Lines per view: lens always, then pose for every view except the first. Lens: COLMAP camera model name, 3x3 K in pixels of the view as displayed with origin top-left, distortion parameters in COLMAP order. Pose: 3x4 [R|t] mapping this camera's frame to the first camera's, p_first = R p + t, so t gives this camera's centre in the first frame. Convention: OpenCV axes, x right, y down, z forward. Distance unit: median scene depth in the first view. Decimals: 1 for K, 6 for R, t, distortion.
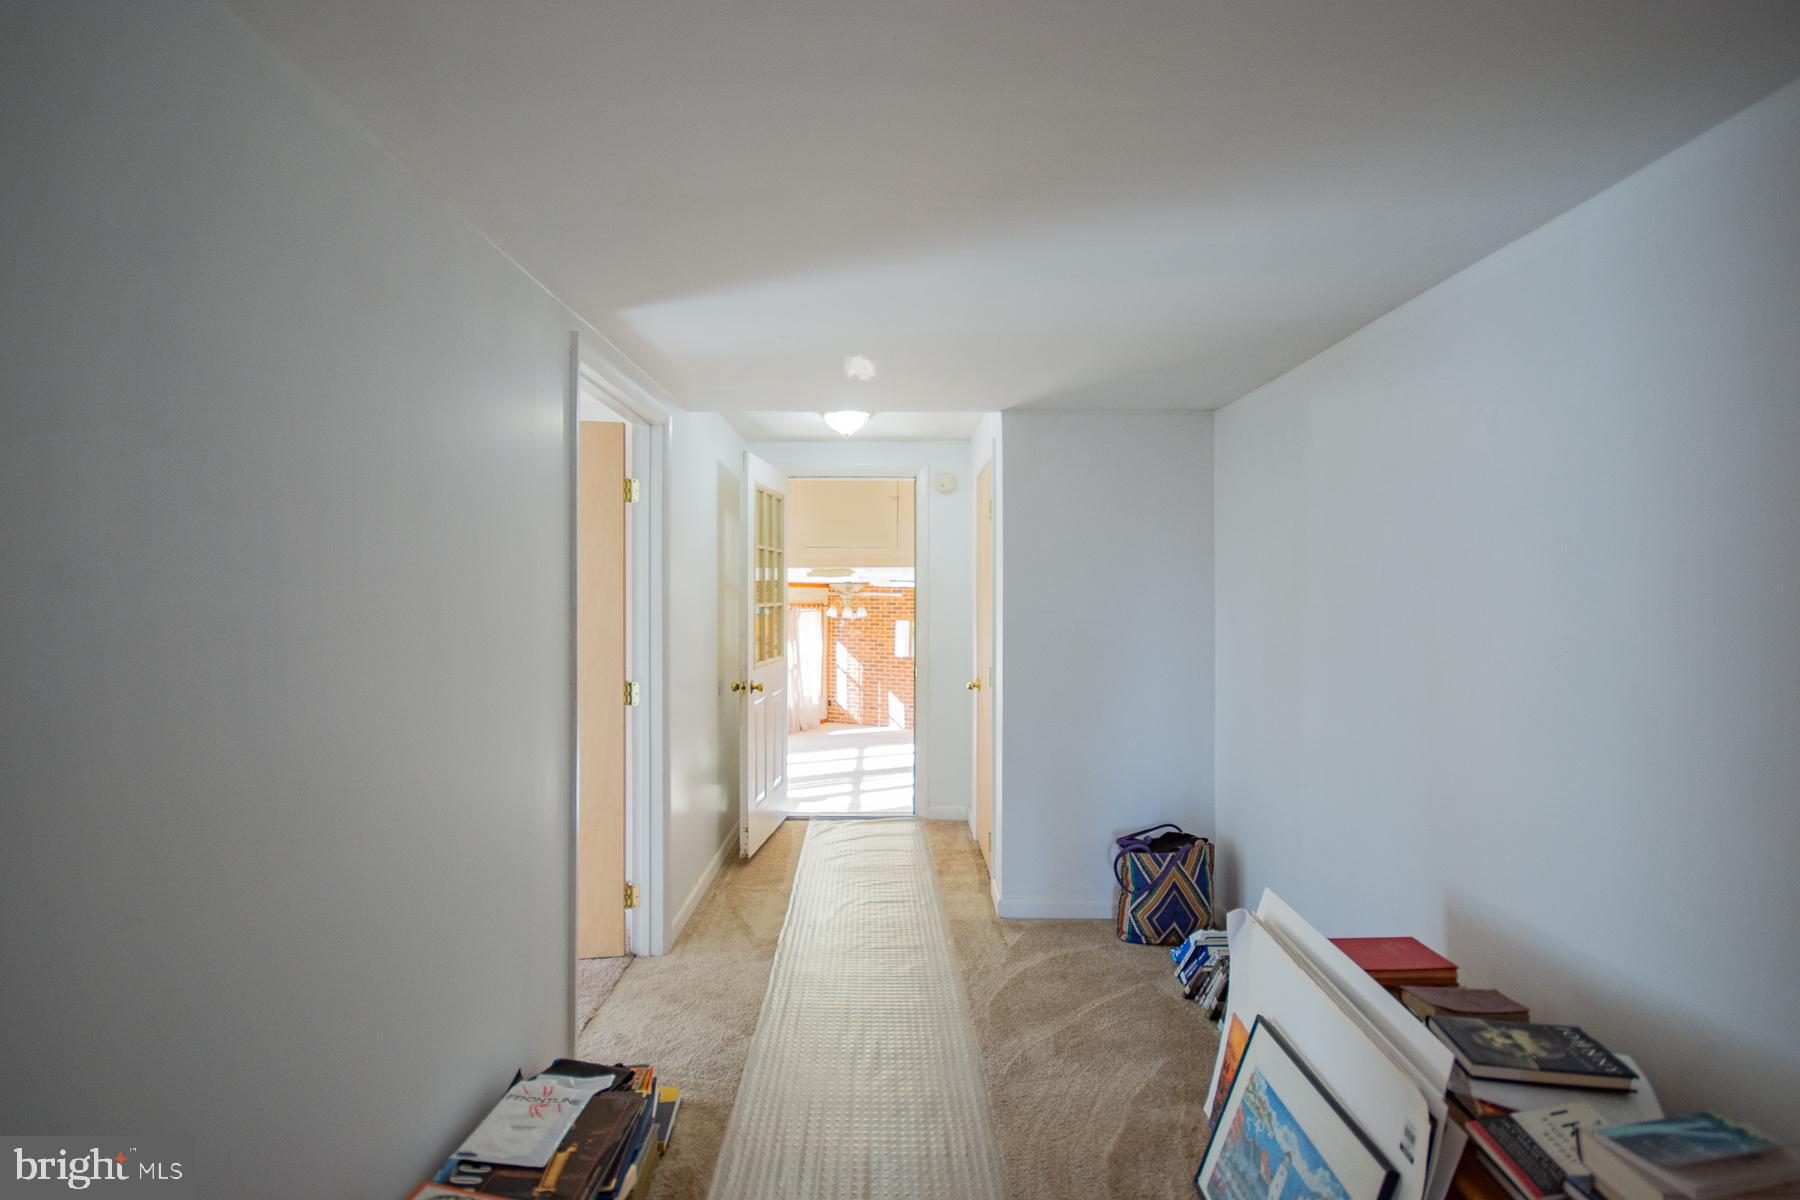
lens RADIAL K [[801.3, 0, 898.0], [0, 801.3, 601.5], [0, 0, 1]] dist [0.012065, -0.010727]
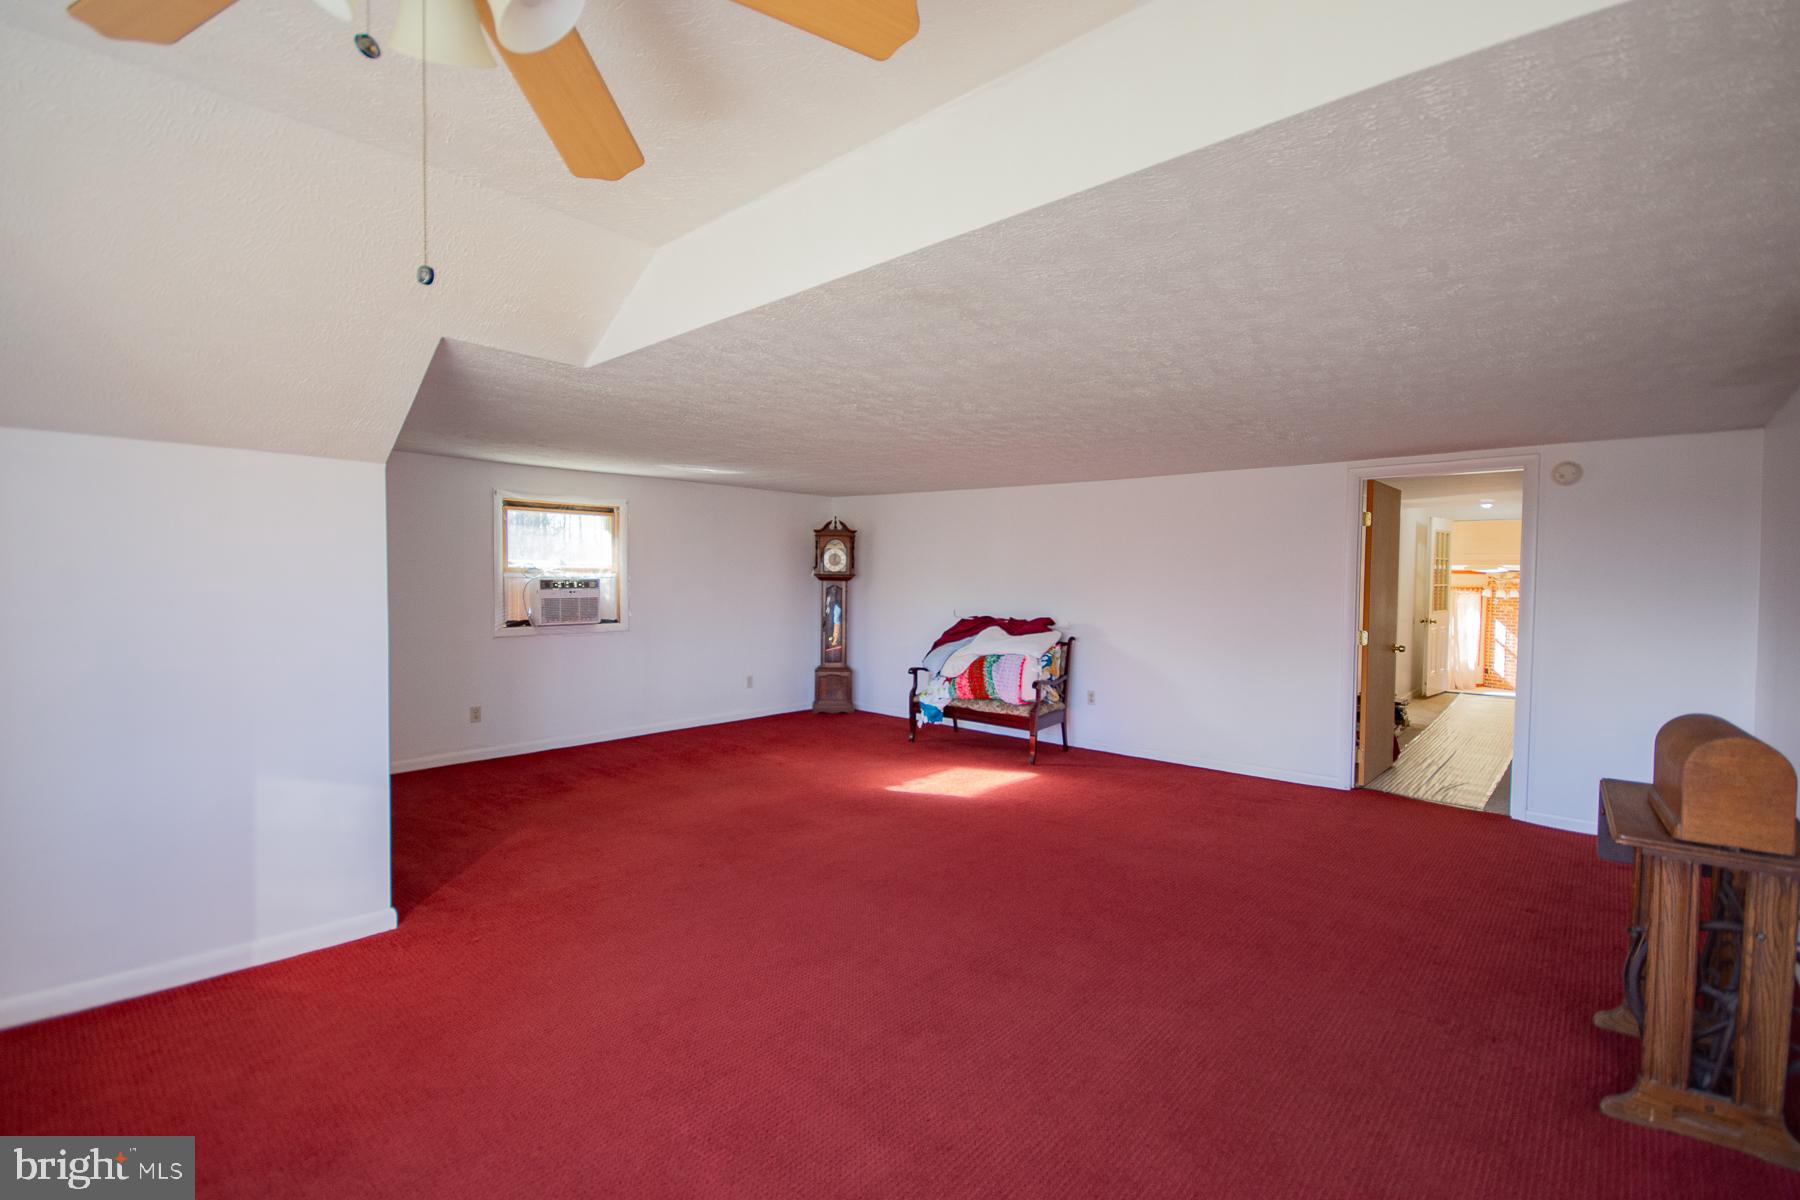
lens RADIAL K [[801.3, 0, 898.0], [0, 801.3, 601.5], [0, 0, 1]] dist [0.012065, -0.010727]
pose [[0.743970, 0.029482, -0.667562, 0.083438], [-0.015430, 0.999518, 0.026946, 0.006230], [0.668035, -0.009747, 0.744066, -0.669446]]
